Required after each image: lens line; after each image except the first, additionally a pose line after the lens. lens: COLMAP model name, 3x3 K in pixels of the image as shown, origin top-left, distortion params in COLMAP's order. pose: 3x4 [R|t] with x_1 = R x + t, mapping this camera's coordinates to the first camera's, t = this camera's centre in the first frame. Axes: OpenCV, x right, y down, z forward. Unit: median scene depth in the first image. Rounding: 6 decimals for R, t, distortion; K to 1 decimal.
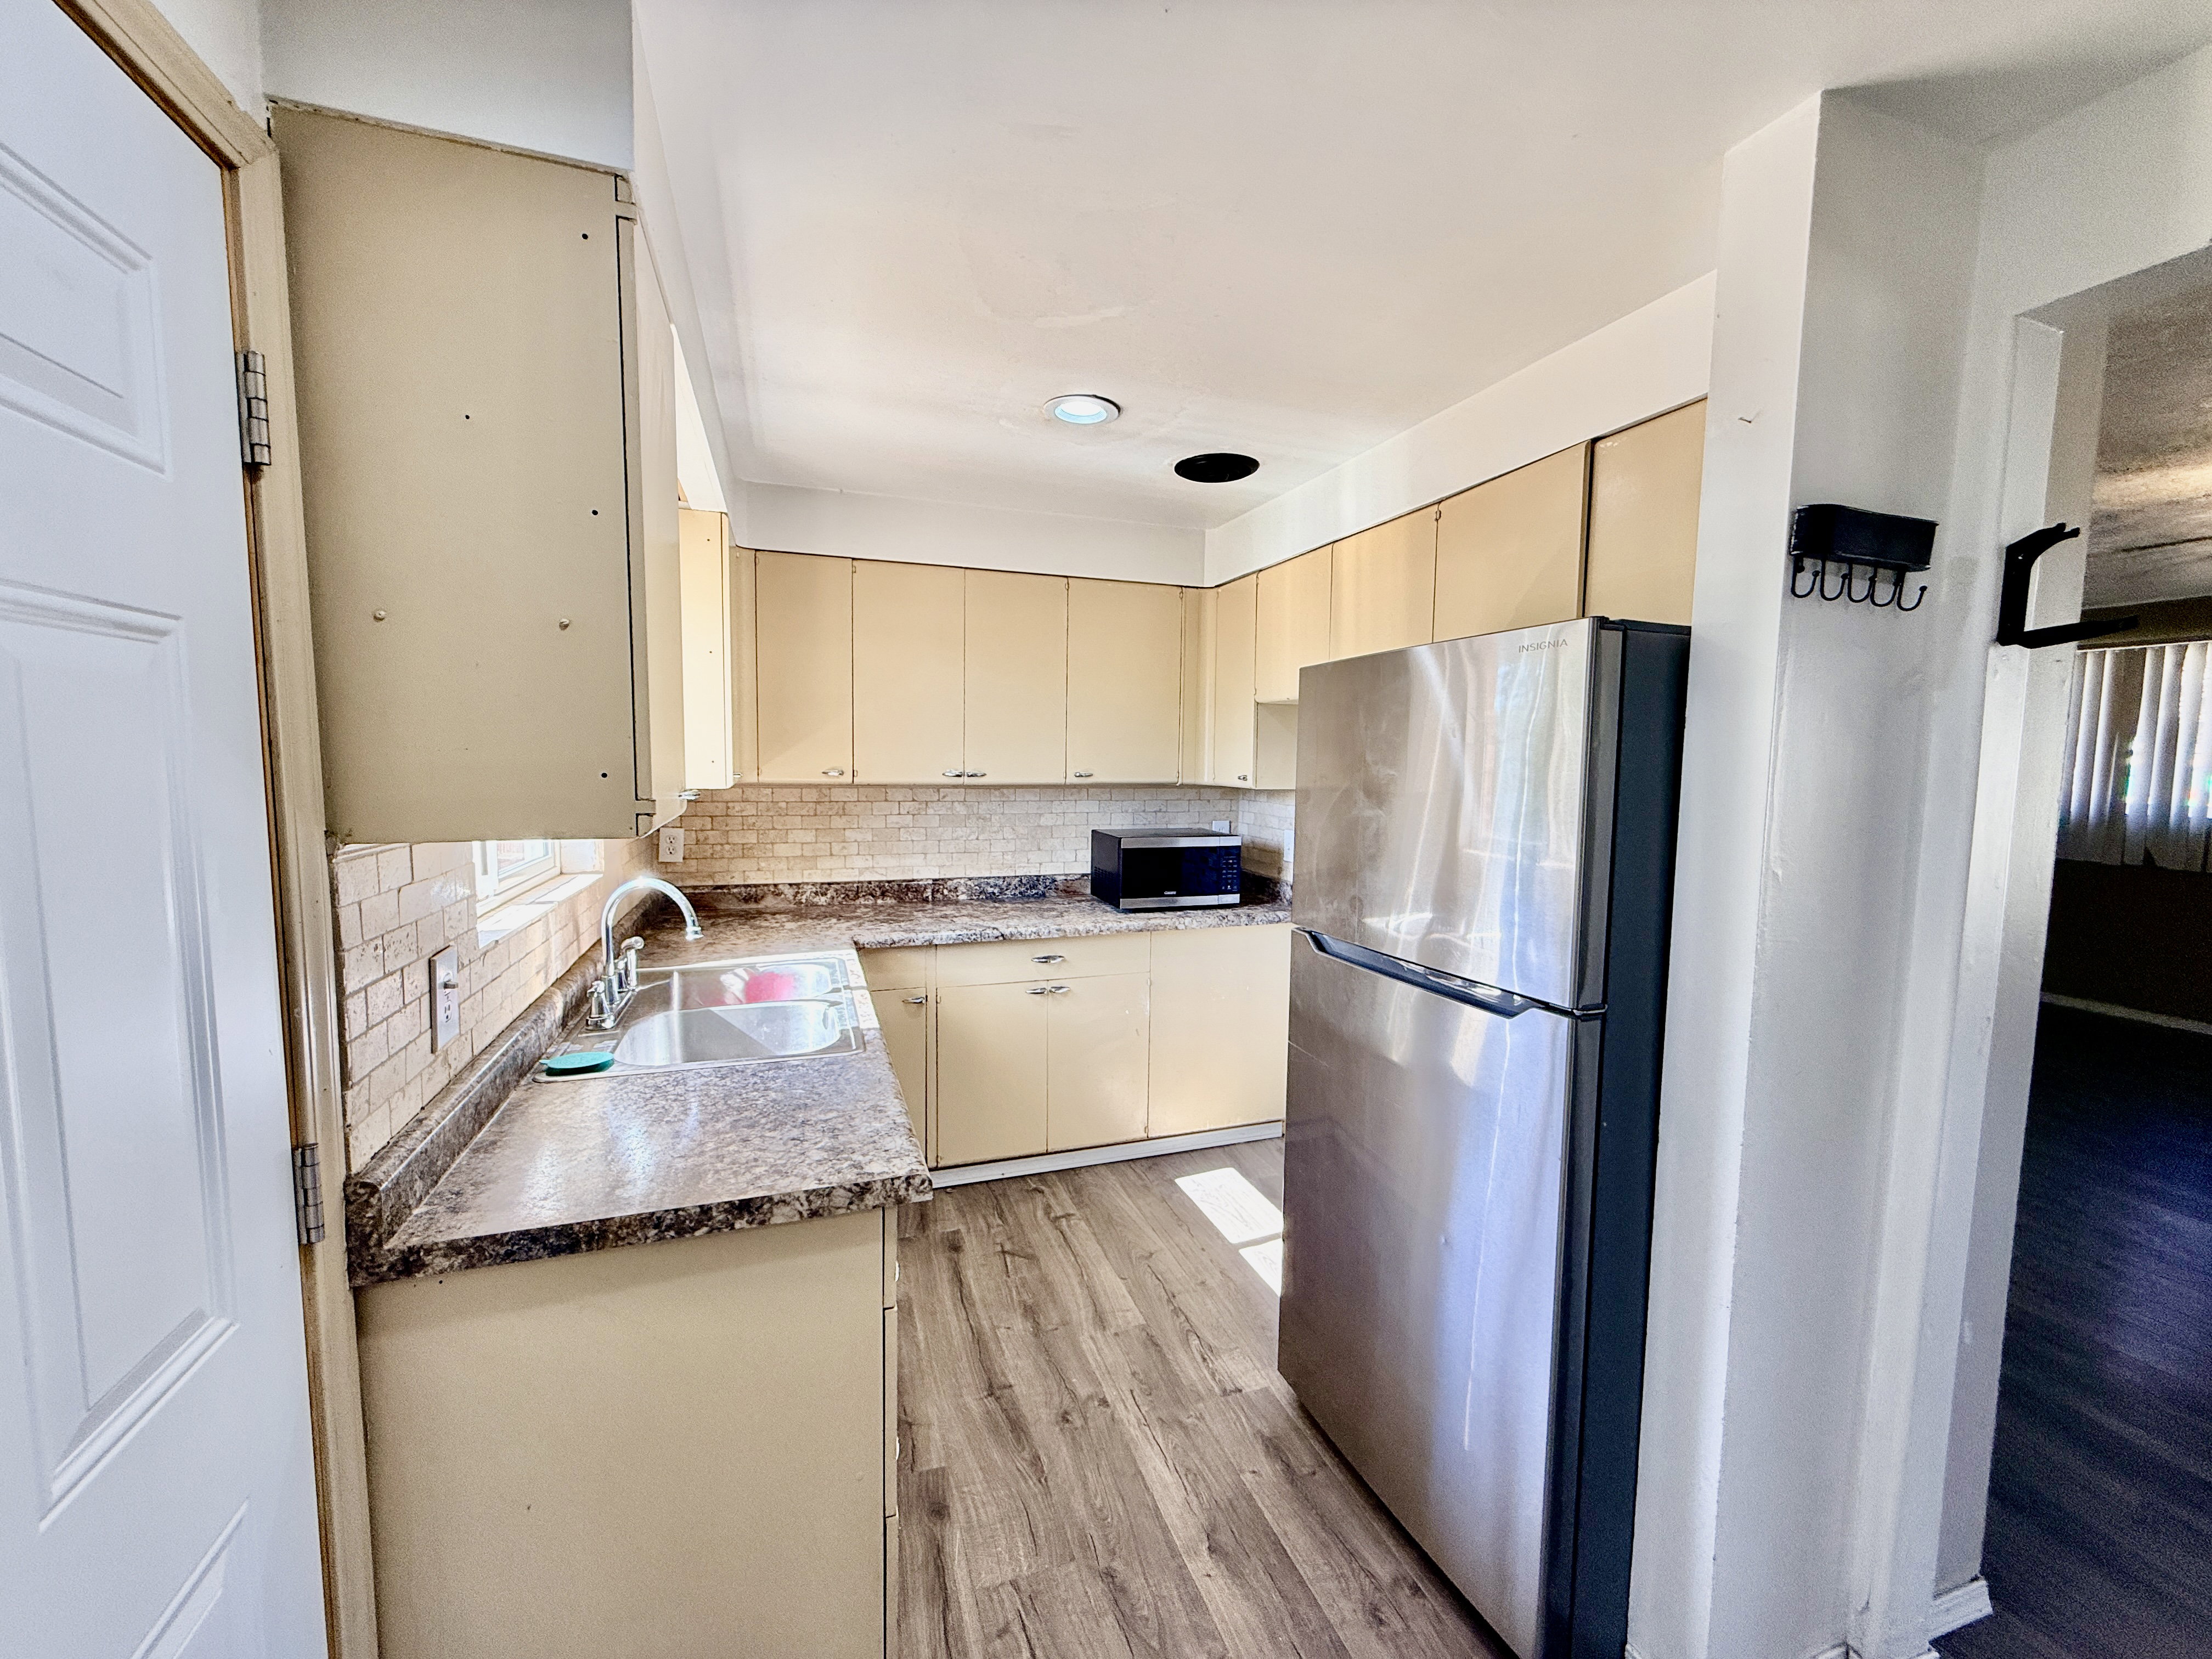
lens RADIAL K [[908.9, 0, 1119.1], [0, 908.9, 833.2], [0, 0, 1]] dist [-0.002566, 0.000187]
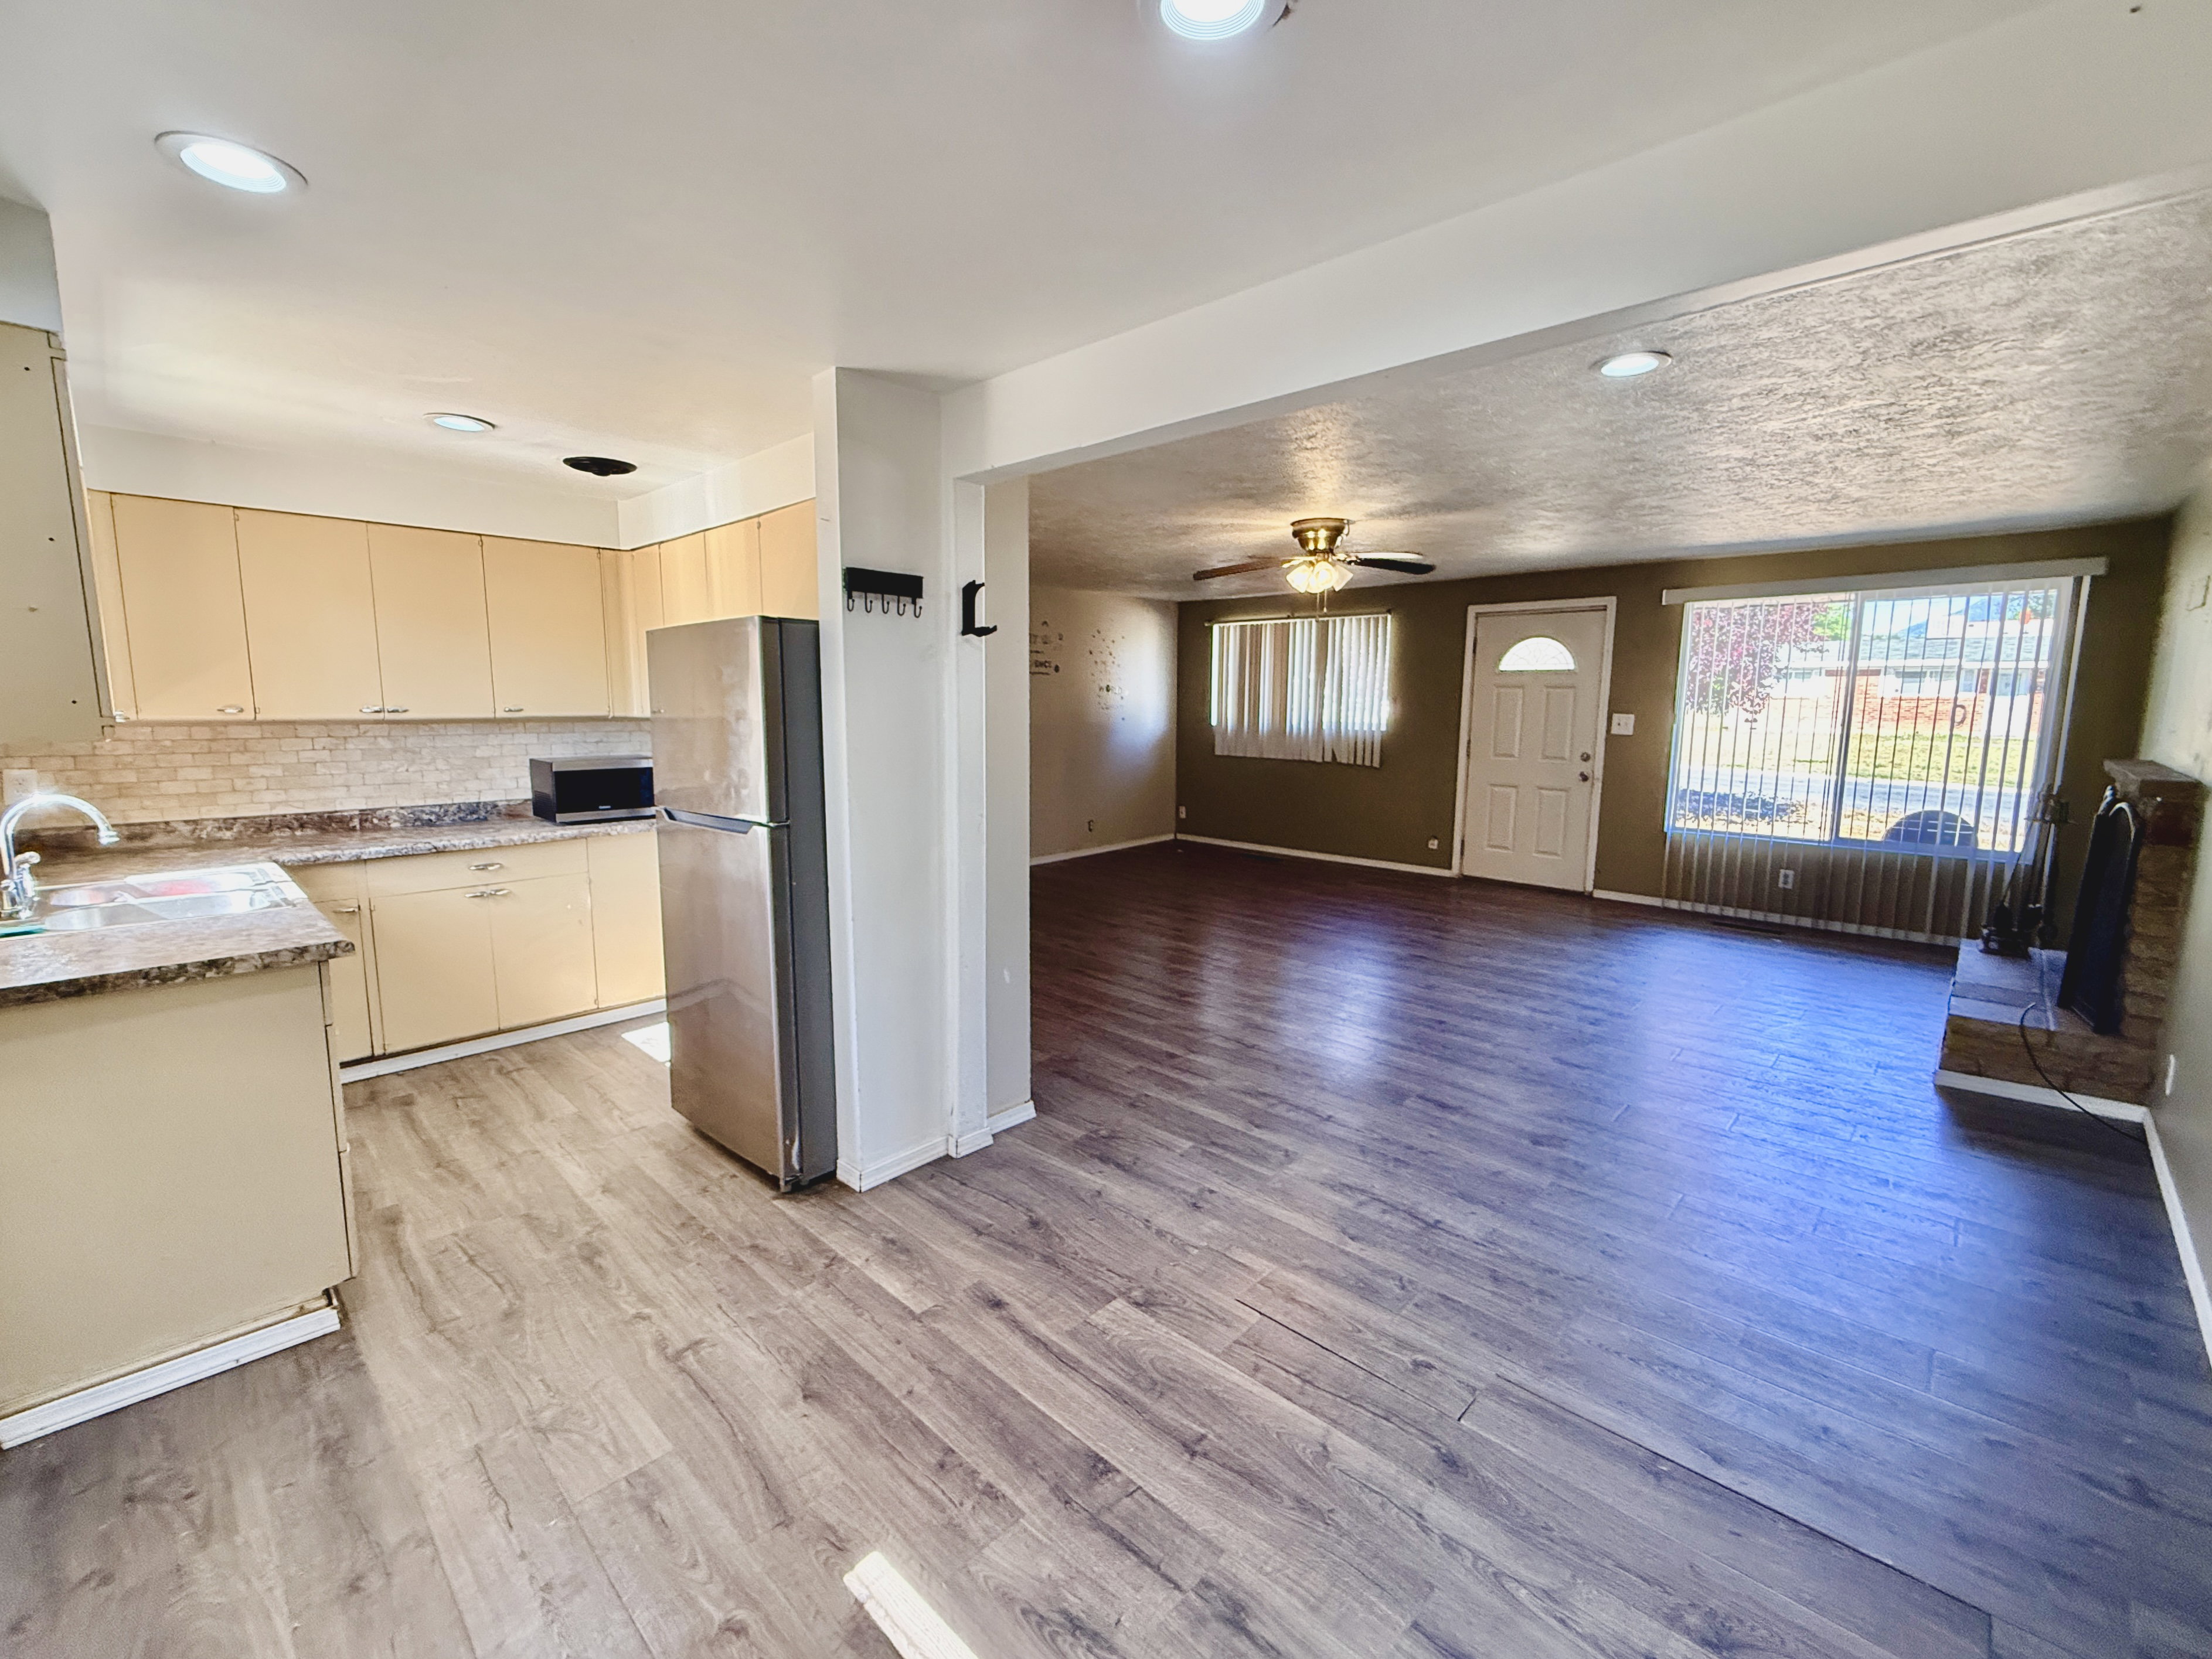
lens RADIAL K [[908.8, 0, 1083.4], [0, 908.8, 822.3], [0, 0, 1]] dist [-0.002566, 0.000187]
pose [[0.894401, -0.068238, 0.442030, 0.098435], [0.043950, 0.996919, 0.064971, 0.038865], [-0.445101, -0.038683, 0.894644, -0.392590]]
